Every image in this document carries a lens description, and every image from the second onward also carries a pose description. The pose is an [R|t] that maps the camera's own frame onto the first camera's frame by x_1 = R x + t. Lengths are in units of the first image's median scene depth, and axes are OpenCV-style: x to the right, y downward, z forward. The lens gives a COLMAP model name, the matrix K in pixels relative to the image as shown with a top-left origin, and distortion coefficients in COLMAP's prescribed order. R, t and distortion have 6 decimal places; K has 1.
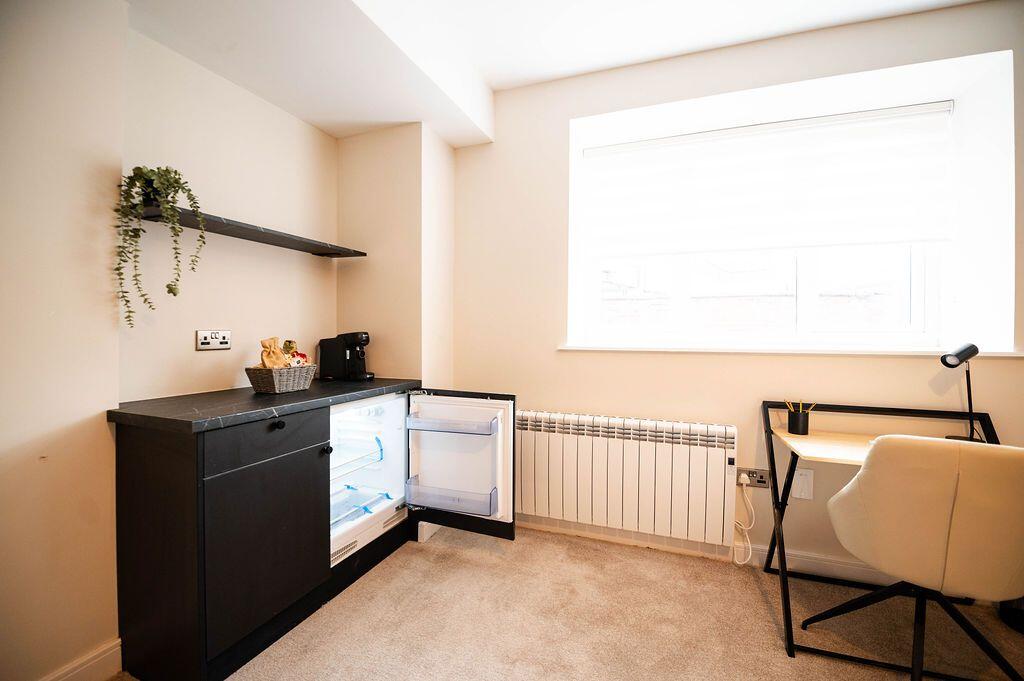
lens RADIAL K [[412.9, 0, 522.3], [0, 412.9, 337.4], [0, 0, 1]] dist [-0.013173, -0.002521]
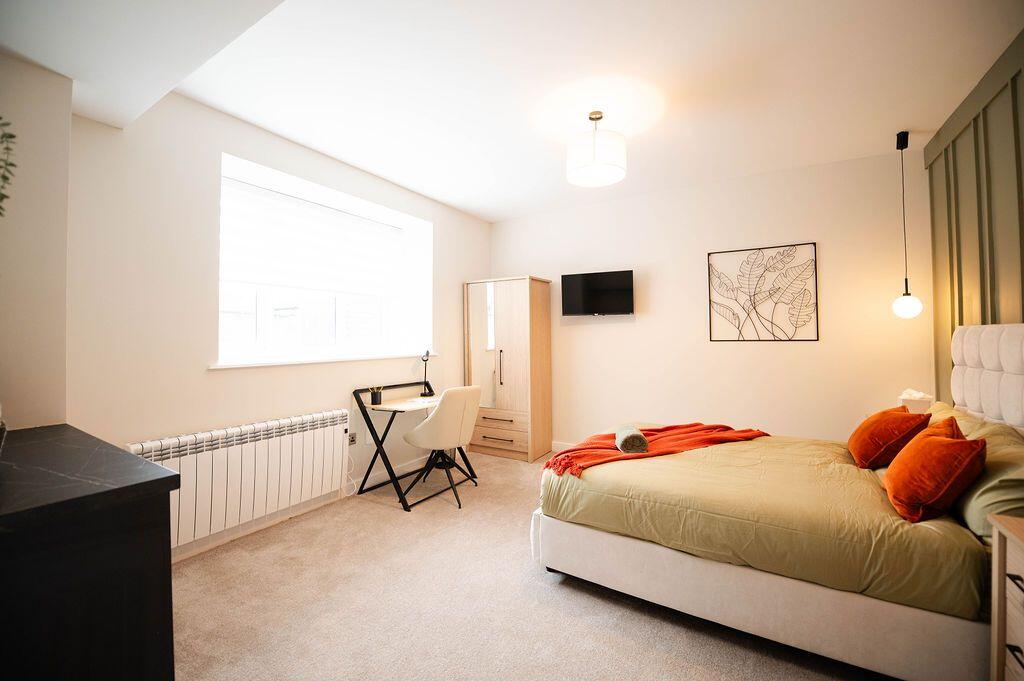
lens RADIAL K [[412.9, 0, 495.6], [0, 412.9, 330.1], [0, 0, 1]] dist [-0.013173, -0.002521]
pose [[0.213470, 0.013299, 0.976859, -0.906182], [0.015455, 0.999736, -0.016988, -0.046202], [-0.976827, 0.018724, 0.213208, 0.102679]]
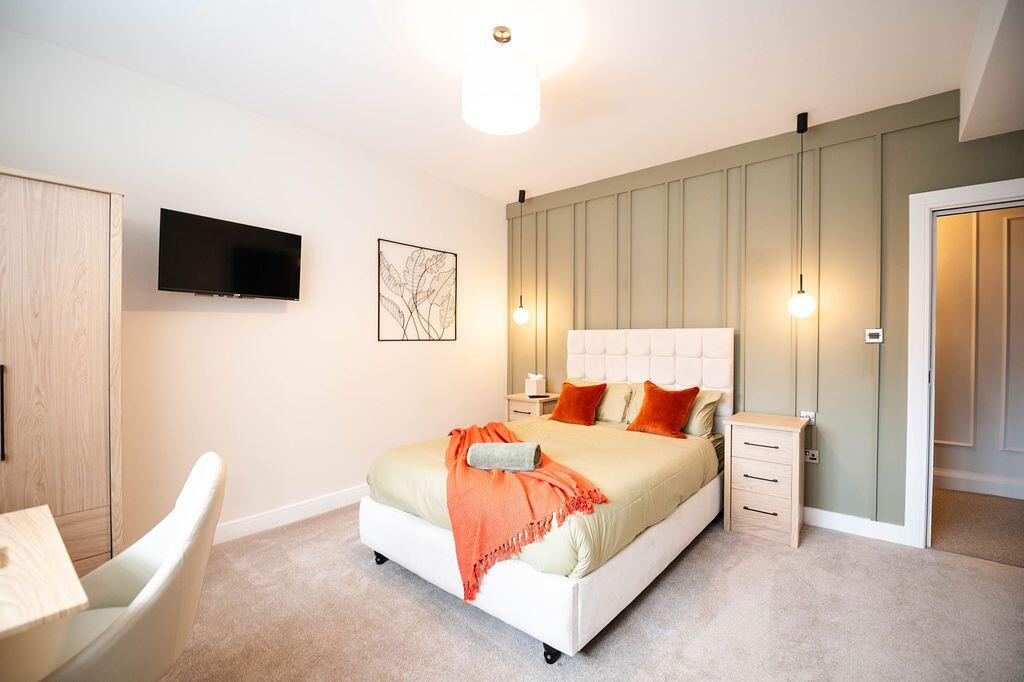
lens RADIAL K [[445.3, 0, 539.8], [0, 445.3, 342.4], [0, 0, 1]] dist [0.001191, -0.000066]
pose [[-0.953916, -0.000710, 0.300073, -0.005785], [0.004039, 0.999876, 0.015208, -0.031978], [-0.300047, 0.015719, -0.953795, 1.012681]]
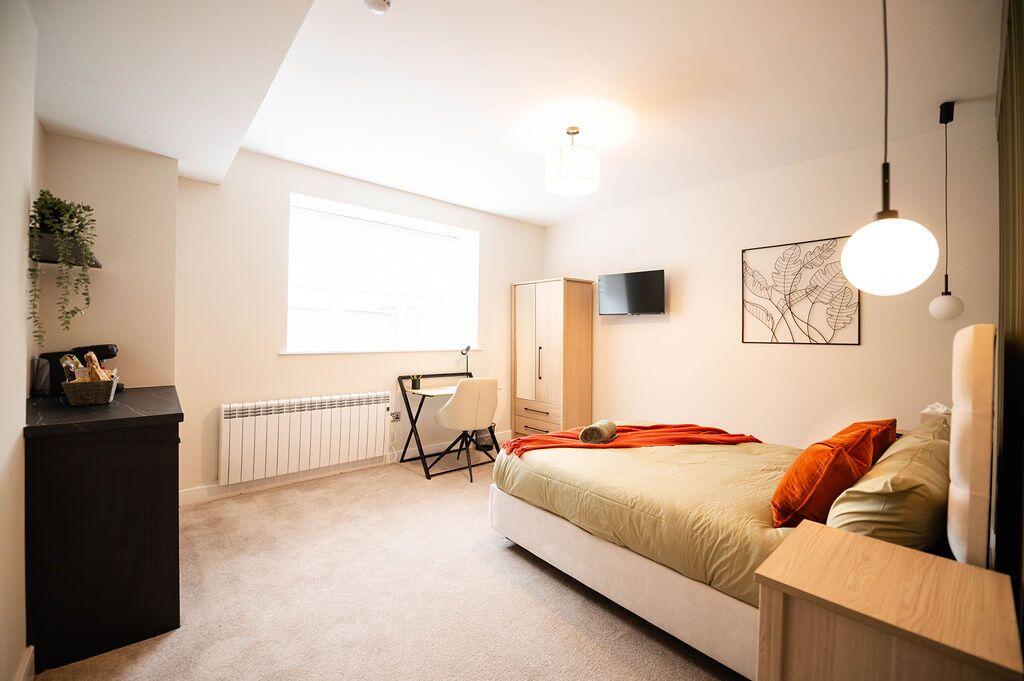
lens RADIAL K [[412.9, 0, 507.1], [0, 412.9, 333.0], [0, 0, 1]] dist [-0.013173, -0.002521]
pose [[0.480467, 0.005739, 0.876994, -0.909008], [-0.002763, 0.999984, -0.005030, -0.043677], [-0.877008, -0.000007, 0.480475, -0.406286]]
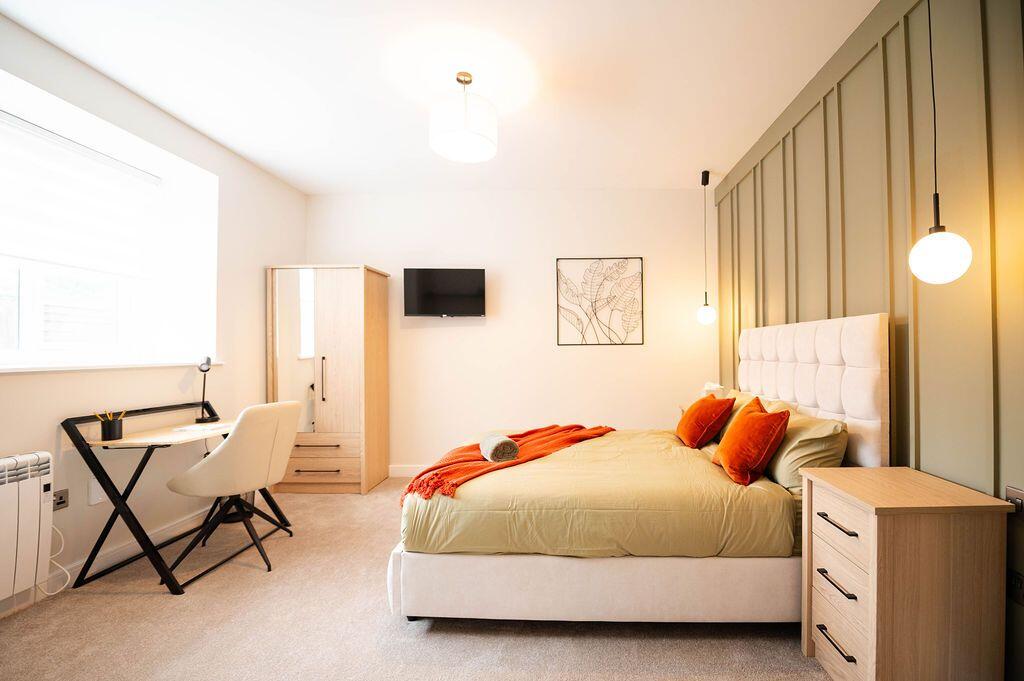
lens RADIAL K [[438.9, 0, 552.6], [0, 438.9, 345.8], [0, 0, 1]] dist [-0.016743, -0.001026]
pose [[-0.317199, 0.011186, 0.948293, -0.783314], [0.014703, 0.999868, -0.006876, 0.002484], [-0.948245, 0.011762, -0.317322, 0.211888]]
